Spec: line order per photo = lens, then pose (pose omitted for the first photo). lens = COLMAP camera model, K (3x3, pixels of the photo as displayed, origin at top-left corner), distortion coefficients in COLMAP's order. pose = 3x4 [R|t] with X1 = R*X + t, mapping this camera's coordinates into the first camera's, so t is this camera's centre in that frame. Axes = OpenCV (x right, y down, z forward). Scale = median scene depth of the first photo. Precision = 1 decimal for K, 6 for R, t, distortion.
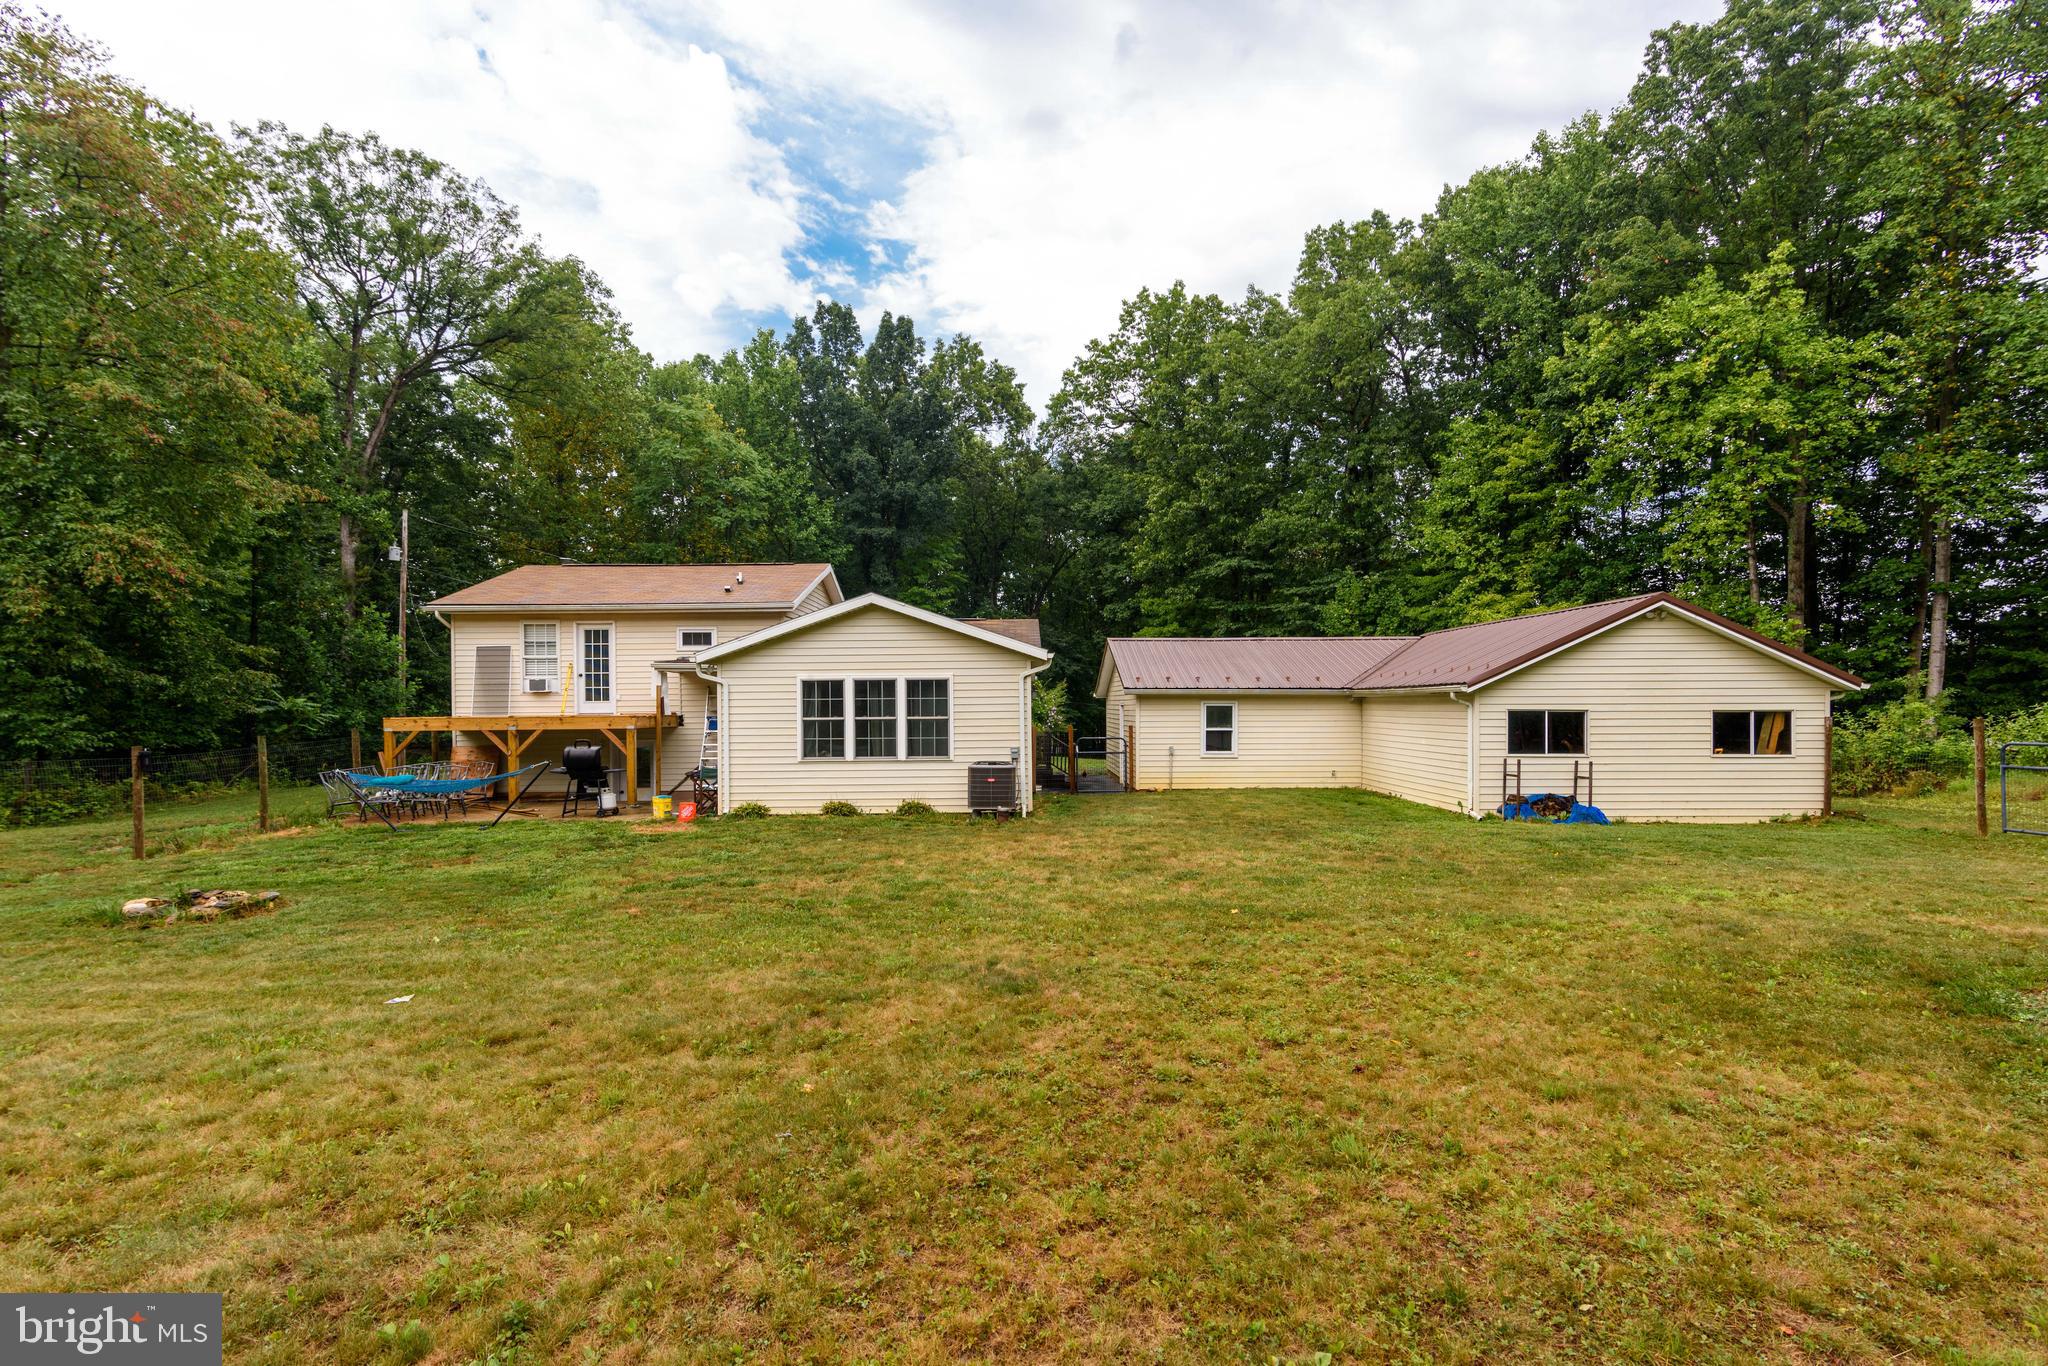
lens RADIAL K [[991.1, 0, 1020.0], [0, 991.1, 716.1], [0, 0, 1]] dist [0.018775, -0.000252]
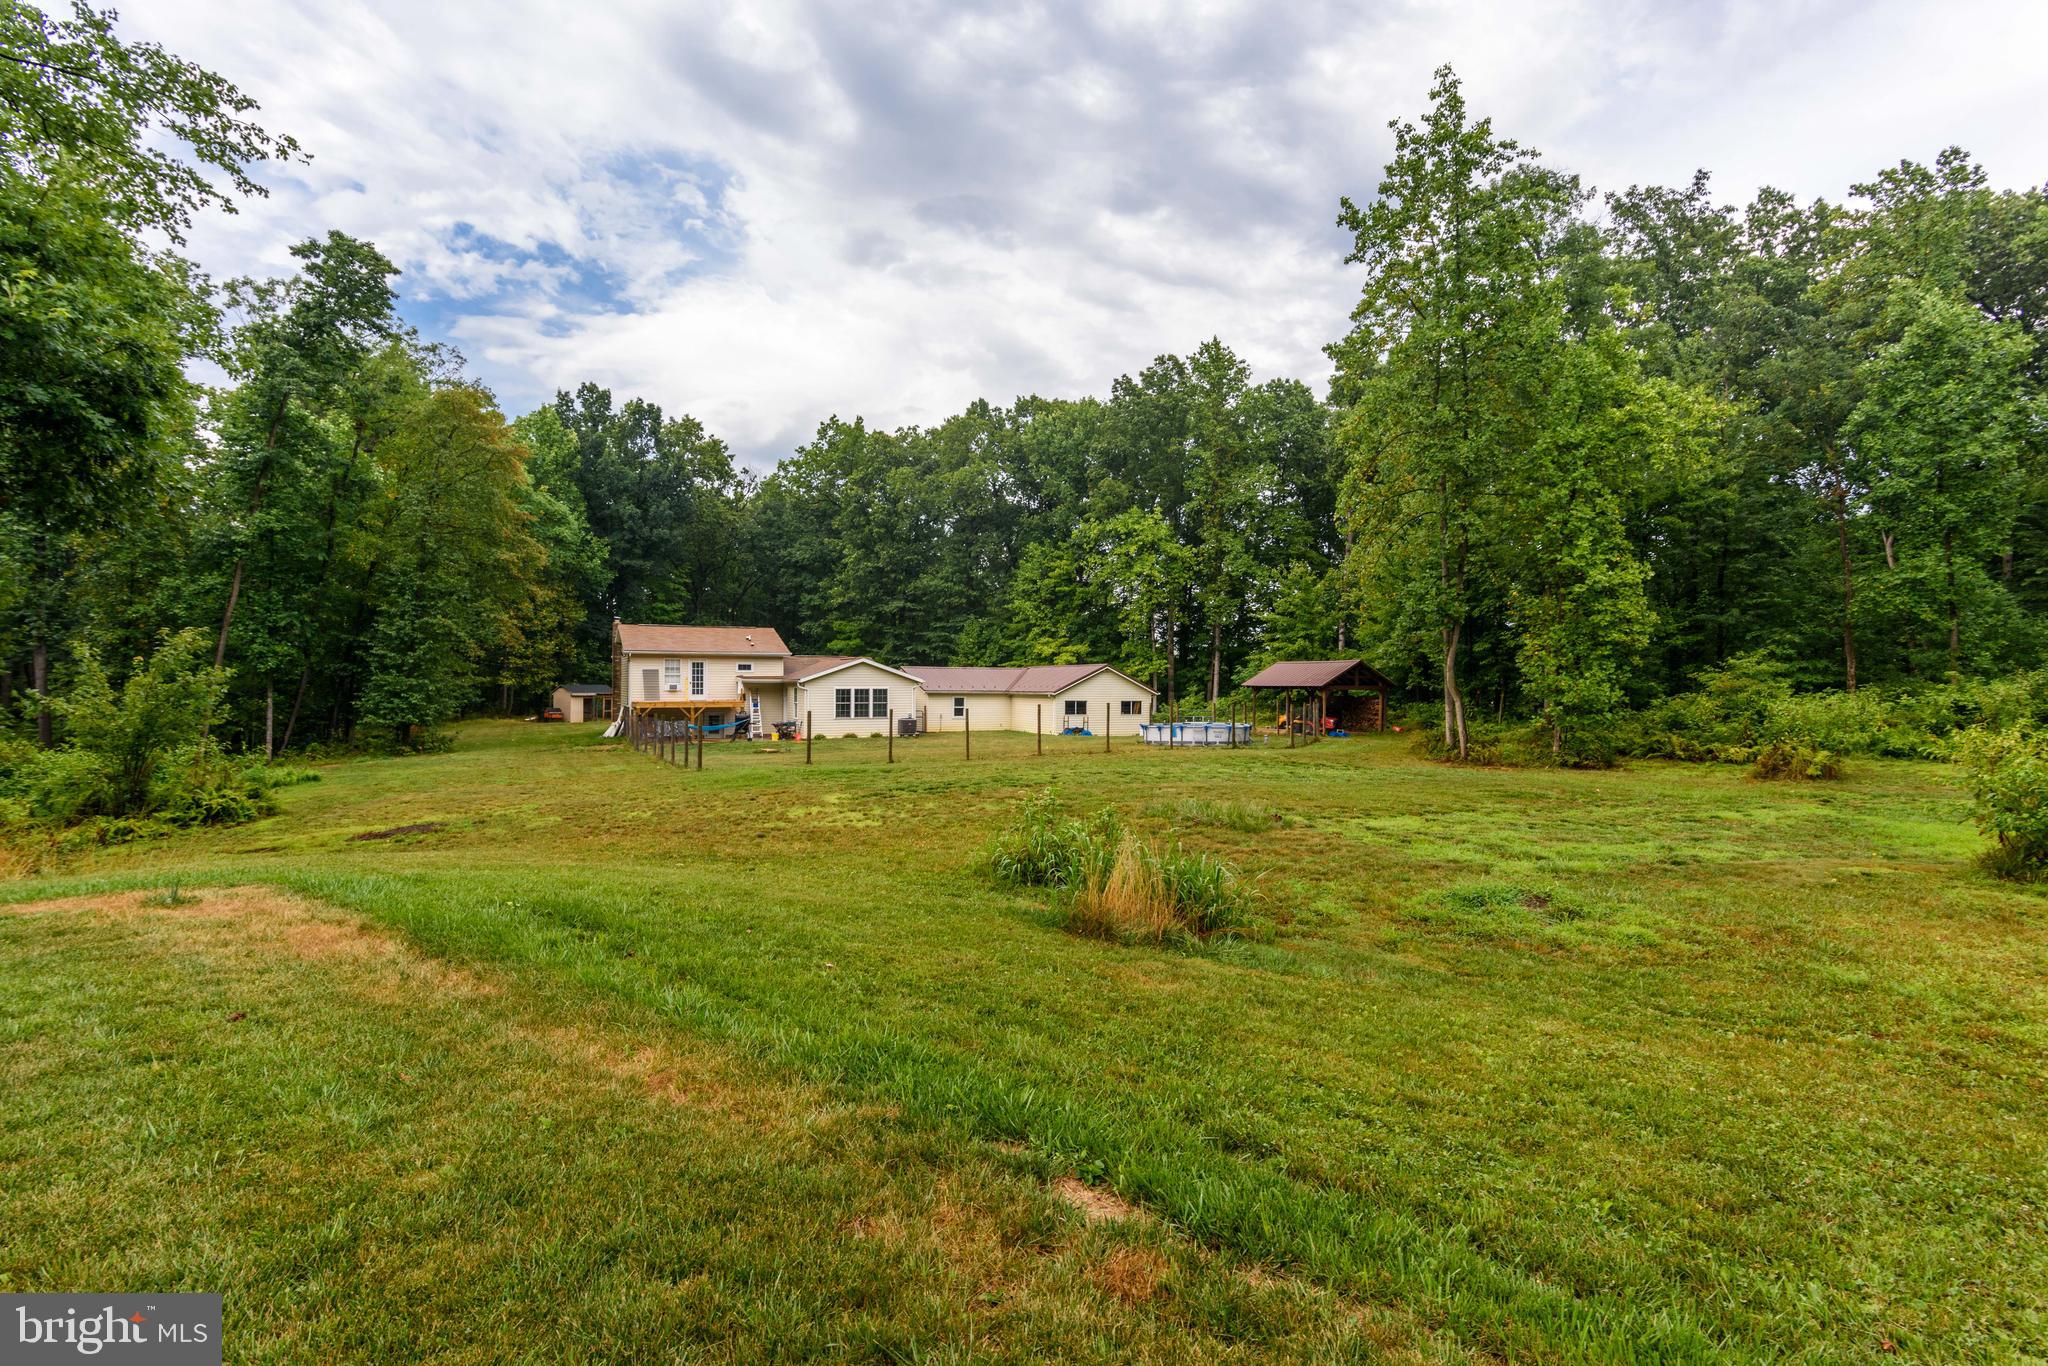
lens RADIAL K [[993.4, 0, 1020.2], [0, 993.4, 691.7], [0, 0, 1]] dist [-0.000676, -0.001011]
pose [[0.904076, 0.005863, 0.427331, -0.722101], [-0.003960, 0.999978, -0.005341, -0.012613], [-0.427353, 0.003136, 0.904080, -1.309796]]
